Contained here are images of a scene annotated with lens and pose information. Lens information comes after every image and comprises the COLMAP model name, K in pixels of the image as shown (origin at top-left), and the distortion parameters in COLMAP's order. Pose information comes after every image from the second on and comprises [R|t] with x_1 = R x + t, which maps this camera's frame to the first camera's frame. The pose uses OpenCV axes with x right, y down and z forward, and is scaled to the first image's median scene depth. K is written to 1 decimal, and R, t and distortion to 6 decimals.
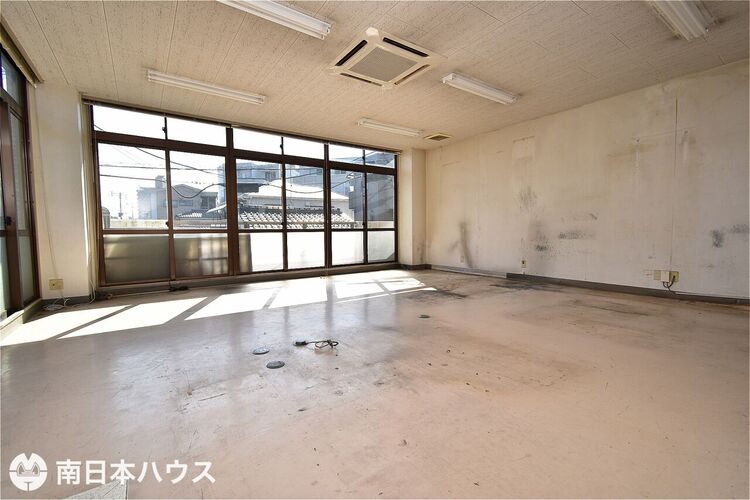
lens RADIAL K [[329.8, 0, 372.6], [0, 329.8, 249.7], [0, 0, 1]] dist [-0.000204, 0.000267]
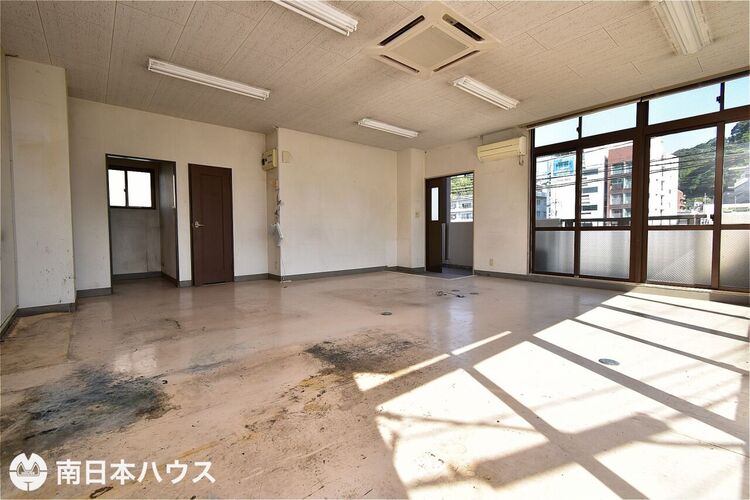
lens RADIAL K [[329.8, 0, 372.9], [0, 329.8, 249.1], [0, 0, 1]] dist [-0.000204, 0.000267]
pose [[0.109351, 0.056134, -0.992417, 0.350752], [-0.040689, 0.997820, 0.051956, -0.021910], [0.993170, 0.034699, 0.111397, 0.275947]]
